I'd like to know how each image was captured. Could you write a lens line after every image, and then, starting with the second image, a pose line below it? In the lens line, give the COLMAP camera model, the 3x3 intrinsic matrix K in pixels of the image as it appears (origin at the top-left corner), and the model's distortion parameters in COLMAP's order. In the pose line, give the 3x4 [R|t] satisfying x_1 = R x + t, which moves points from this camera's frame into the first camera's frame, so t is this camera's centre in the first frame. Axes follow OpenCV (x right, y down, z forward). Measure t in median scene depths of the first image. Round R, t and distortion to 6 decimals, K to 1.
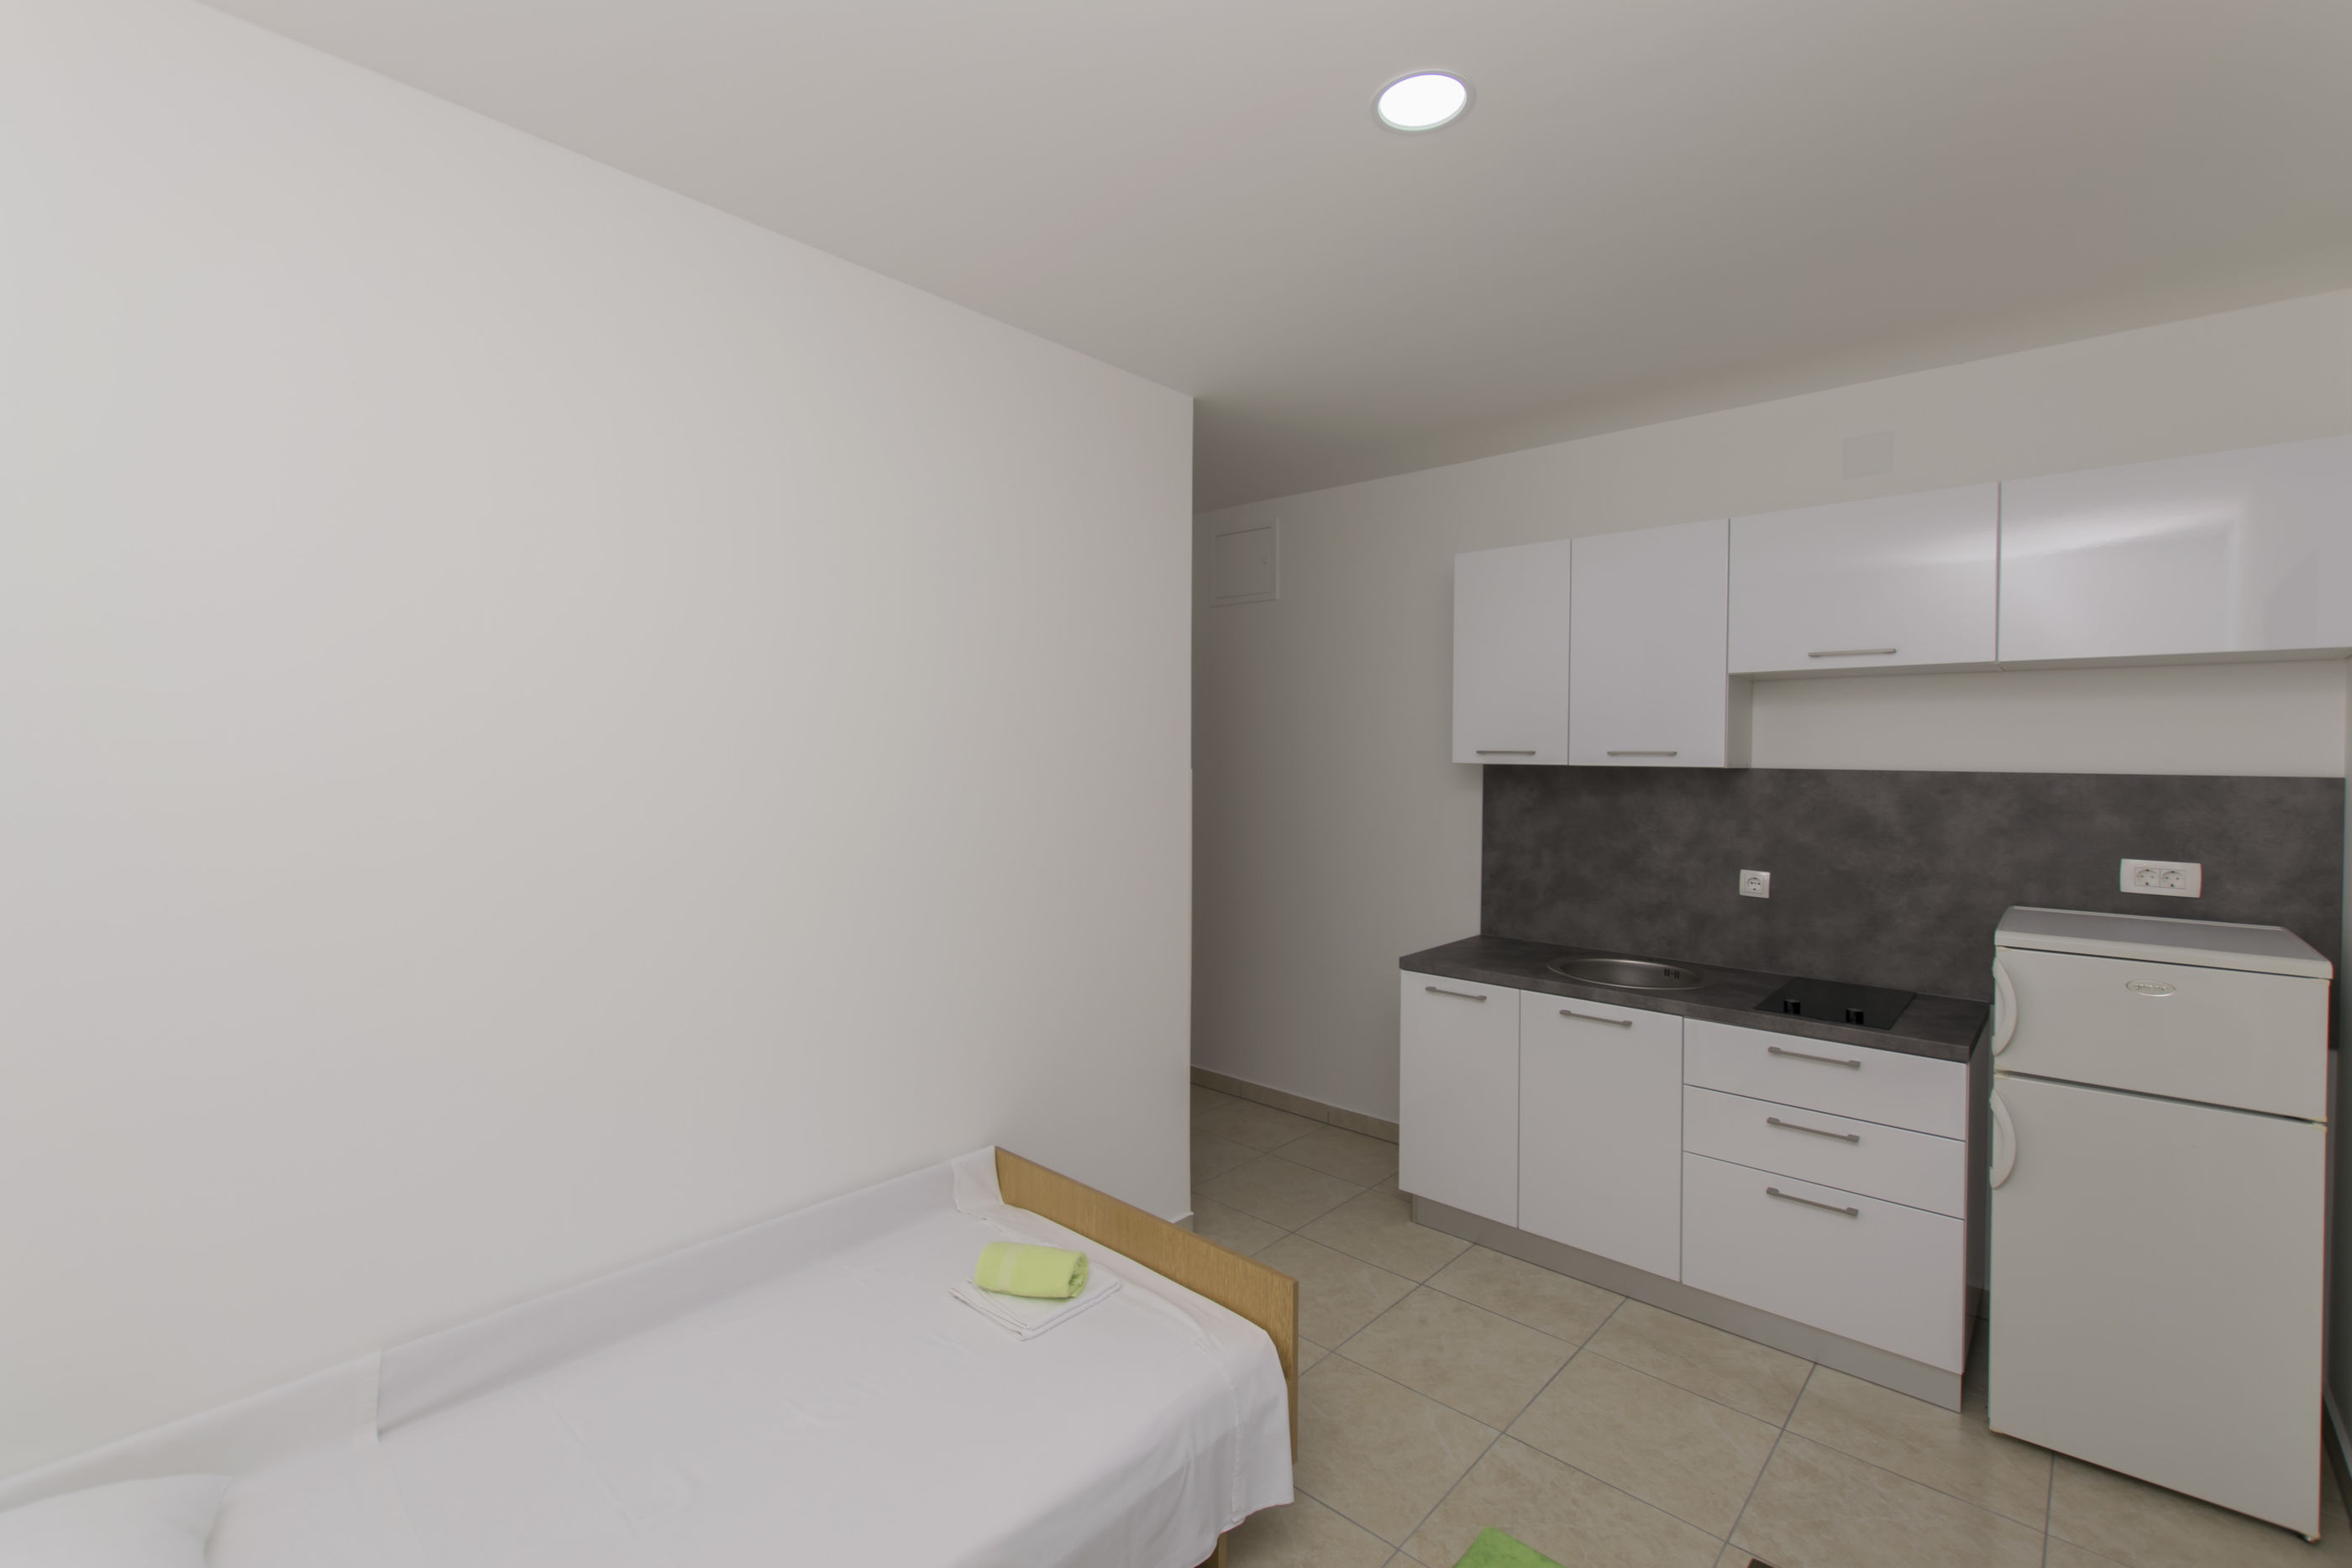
lens RADIAL K [[996.3, 0, 1177.6], [0, 996.3, 771.3], [0, 0, 1]] dist [-0.000119, 0.006183]
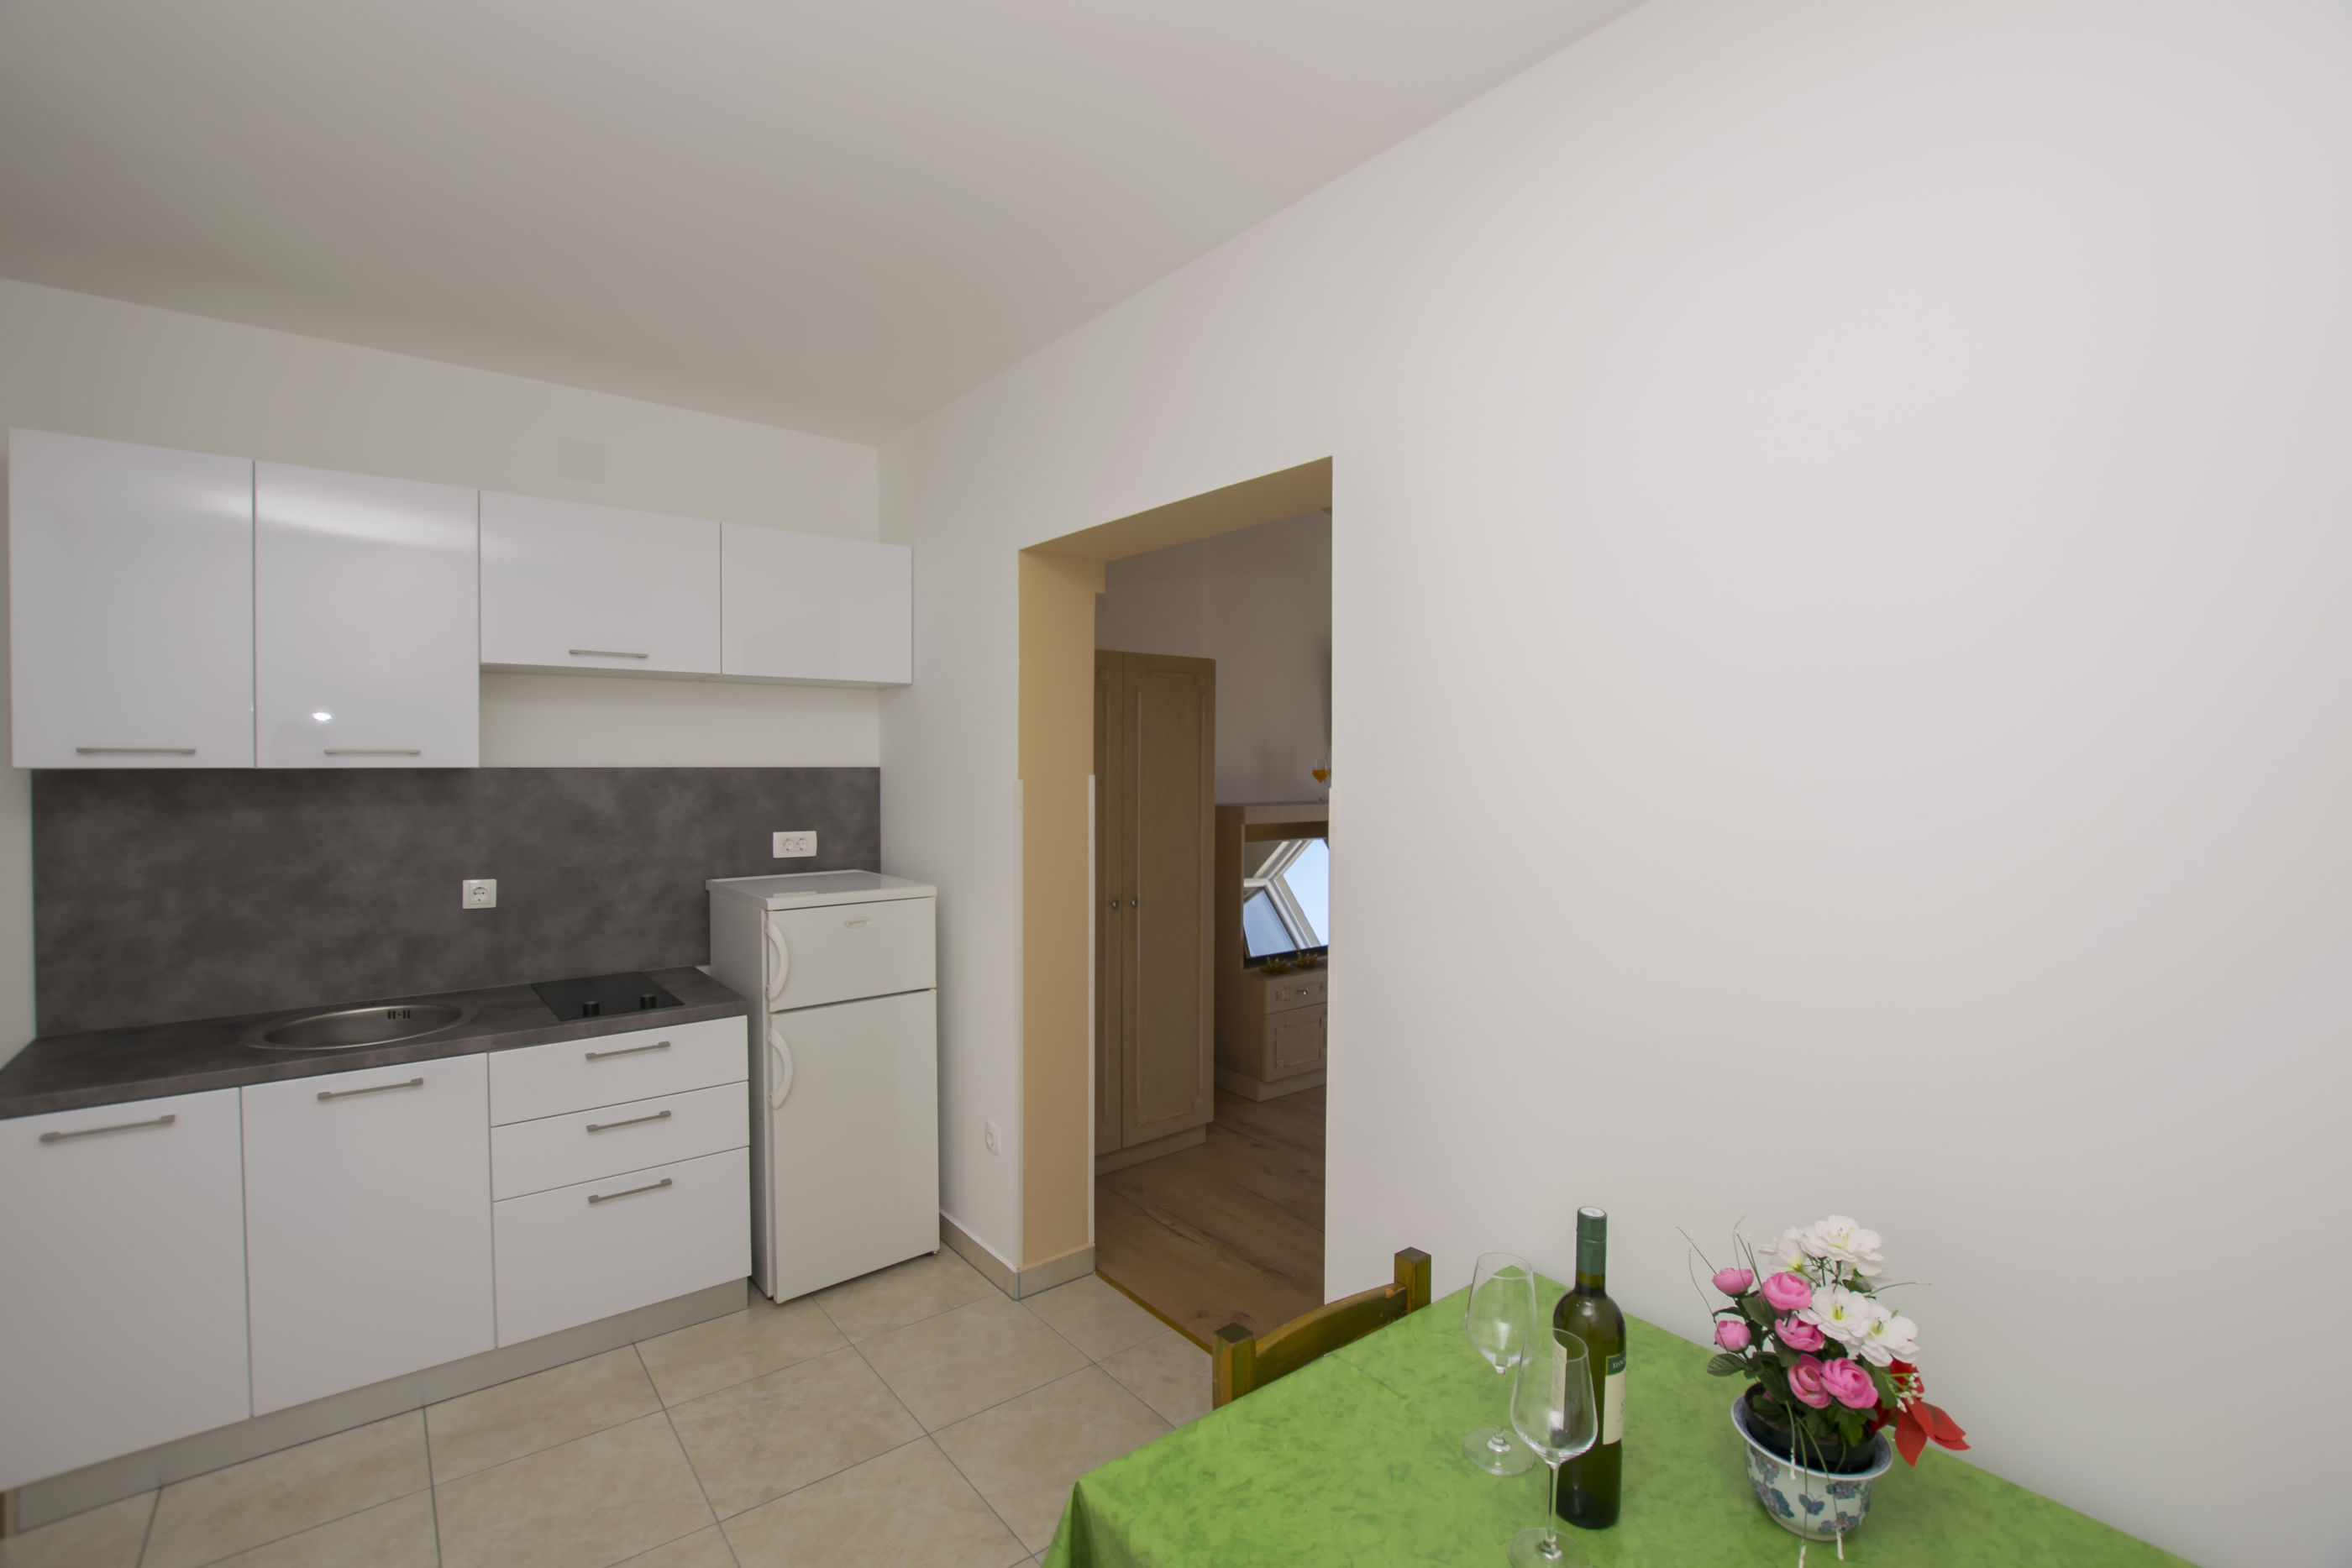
lens RADIAL K [[1029.3, 0, 1164.0], [0, 1029.3, 780.6], [0, 0, 1]] dist [0.000372, 0.000062]
pose [[0.215935, -0.030262, 0.975939, -0.221186], [0.017565, 0.999478, 0.027106, -0.006167], [-0.976250, 0.011289, 0.216354, 0.195117]]
